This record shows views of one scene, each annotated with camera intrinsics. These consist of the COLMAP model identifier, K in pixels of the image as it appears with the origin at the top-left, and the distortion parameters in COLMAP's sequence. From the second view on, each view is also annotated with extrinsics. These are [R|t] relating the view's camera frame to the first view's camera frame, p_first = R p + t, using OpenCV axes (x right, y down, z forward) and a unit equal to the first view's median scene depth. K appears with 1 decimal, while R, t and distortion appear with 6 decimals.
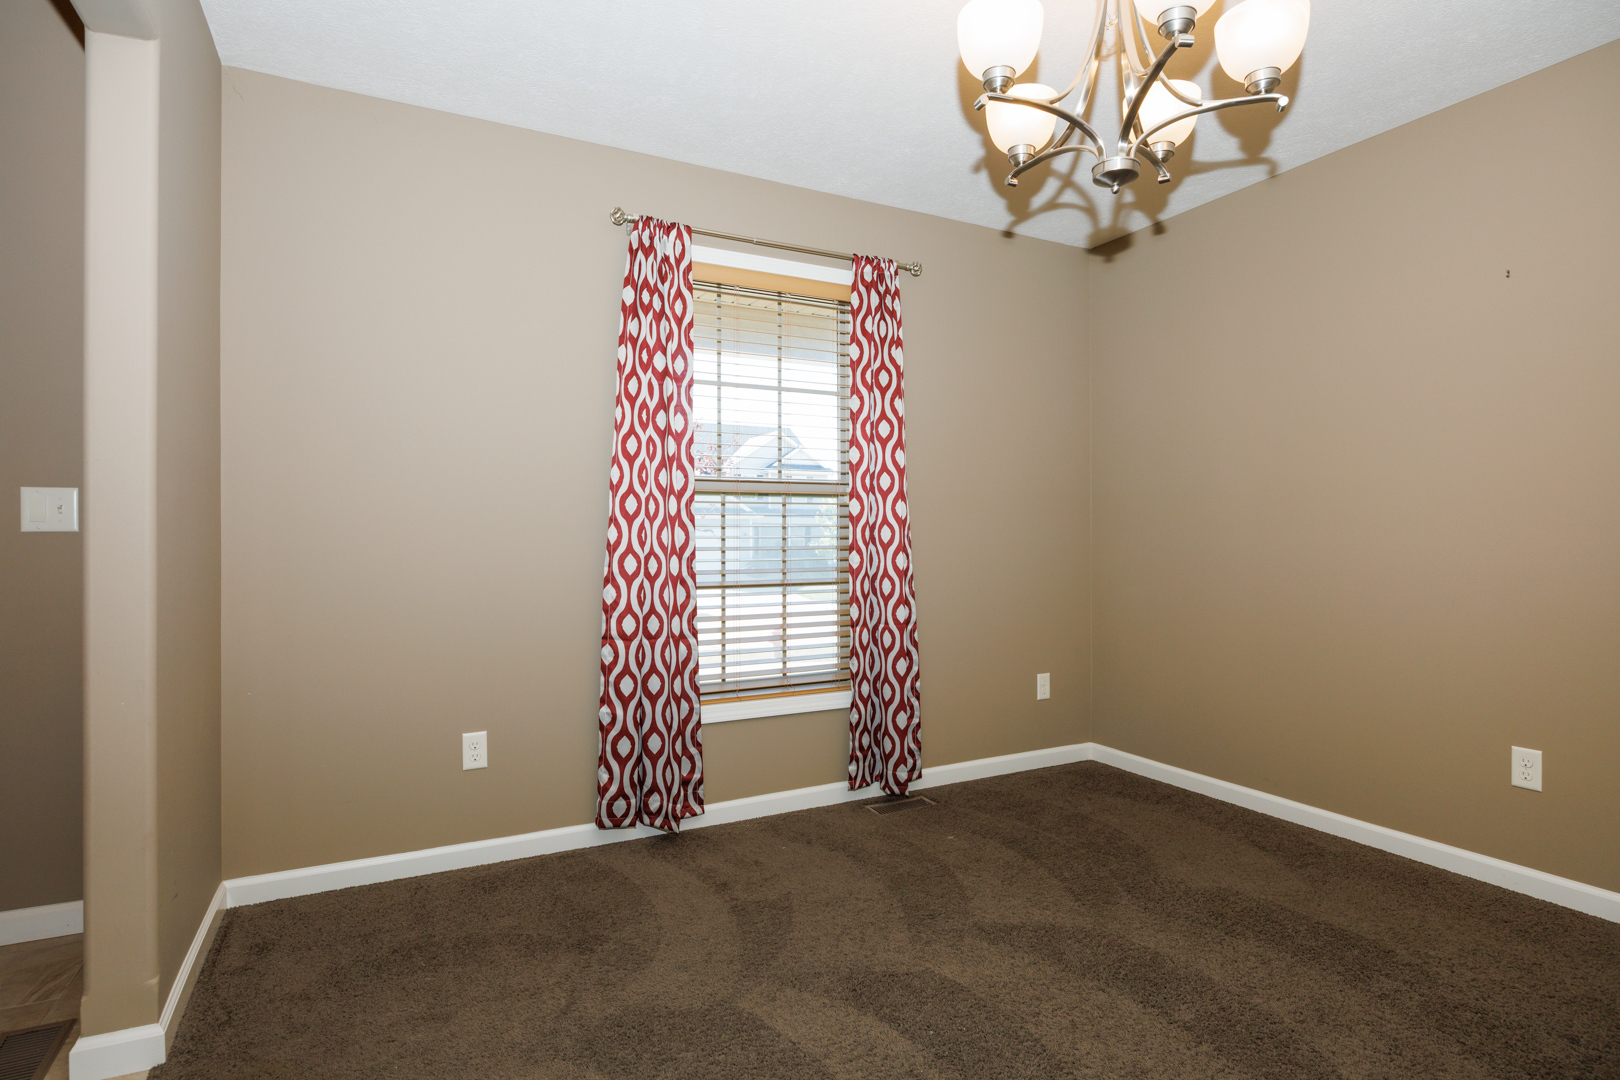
lens RADIAL K [[842.2, 0, 803.4], [0, 842.2, 540.6], [0, 0, 1]] dist [-0.002772, 0.000096]
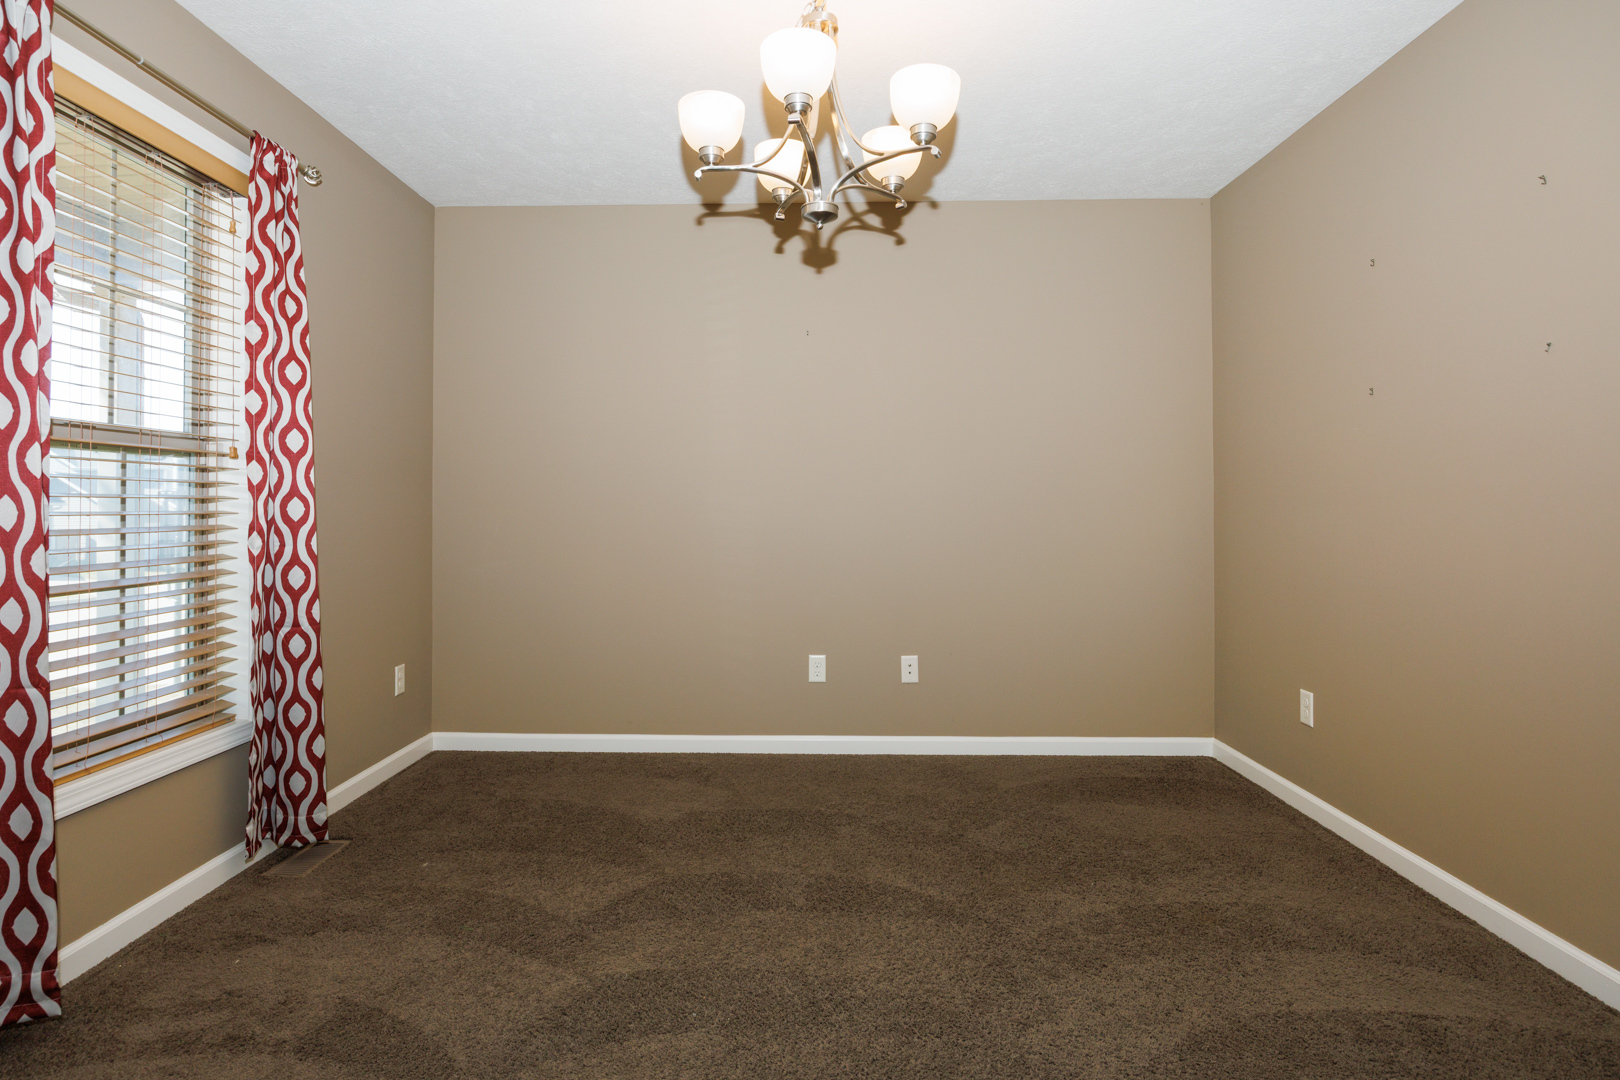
lens RADIAL K [[863.9, 0, 800.4], [0, 863.9, 501.7], [0, 0, 1]] dist [-0.000332, 0.000485]
pose [[0.484637, 0.009641, 0.874662, -0.393388], [0.004362, 0.999900, -0.013438, -0.001976], [-0.874705, 0.010328, 0.484546, 0.227959]]
